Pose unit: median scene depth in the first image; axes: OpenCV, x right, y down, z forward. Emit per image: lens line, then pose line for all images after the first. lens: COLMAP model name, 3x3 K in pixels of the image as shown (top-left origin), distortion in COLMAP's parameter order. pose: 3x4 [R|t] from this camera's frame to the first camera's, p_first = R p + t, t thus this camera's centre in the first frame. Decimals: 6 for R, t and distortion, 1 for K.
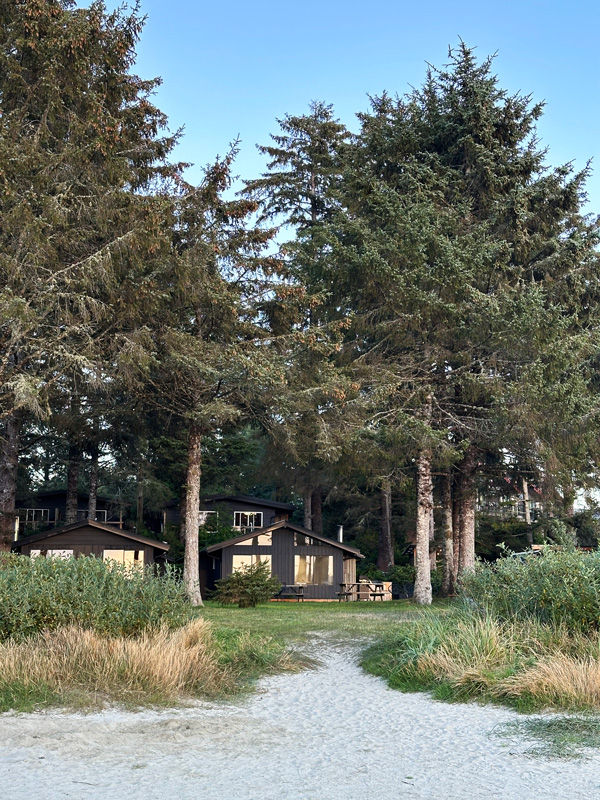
lens RADIAL K [[1090.8, 0, 300.0], [0, 1090.8, 400.0], [0, 0, 1]] dist [0.134551, -0.024574]
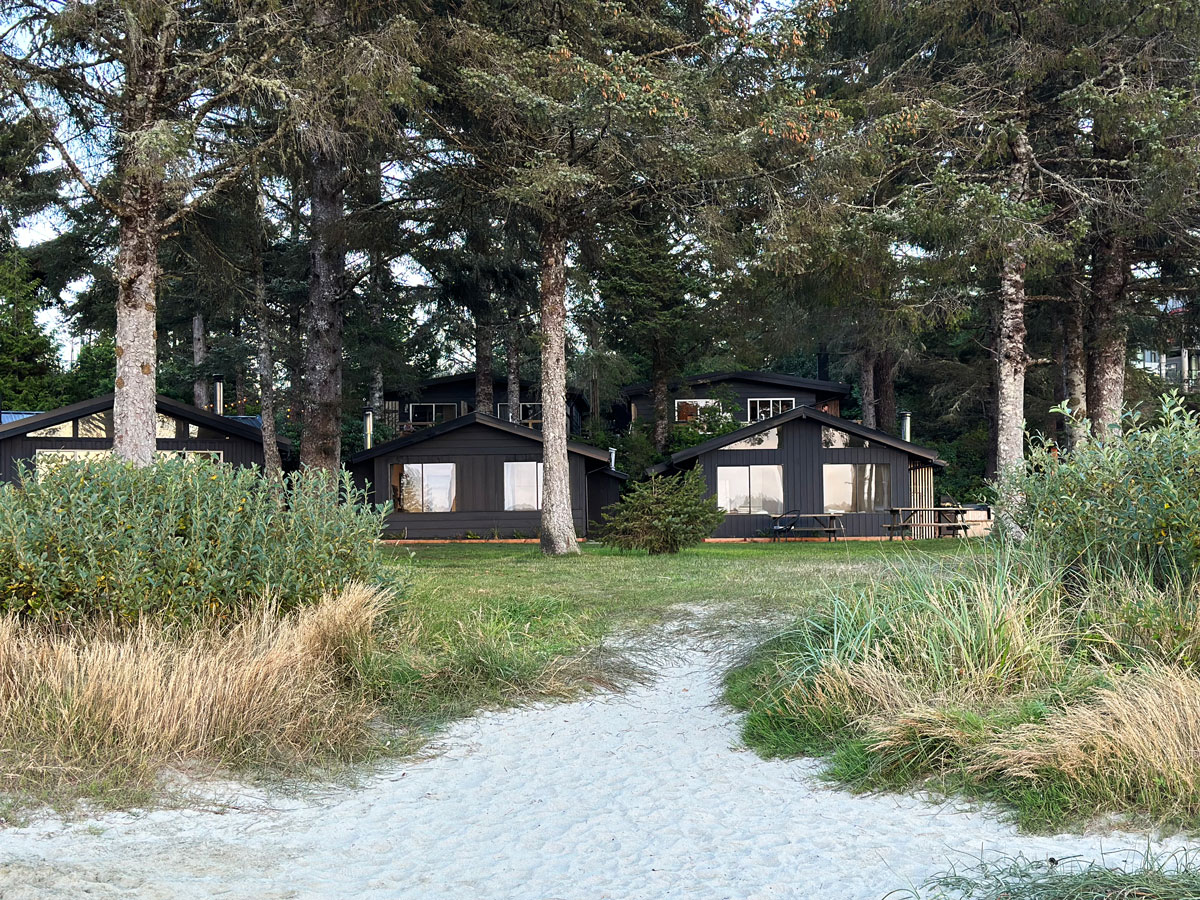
lens RADIAL K [[1636.1, 0, 600.0], [0, 1636.1, 450.0], [0, 0, 1]] dist [0.134551, -0.024574]
pose [[0.981173, -0.027579, -0.191151, 0.079073], [0.051247, 0.991450, 0.120005, 0.039143], [0.186207, -0.127541, 0.974197, 0.210574]]
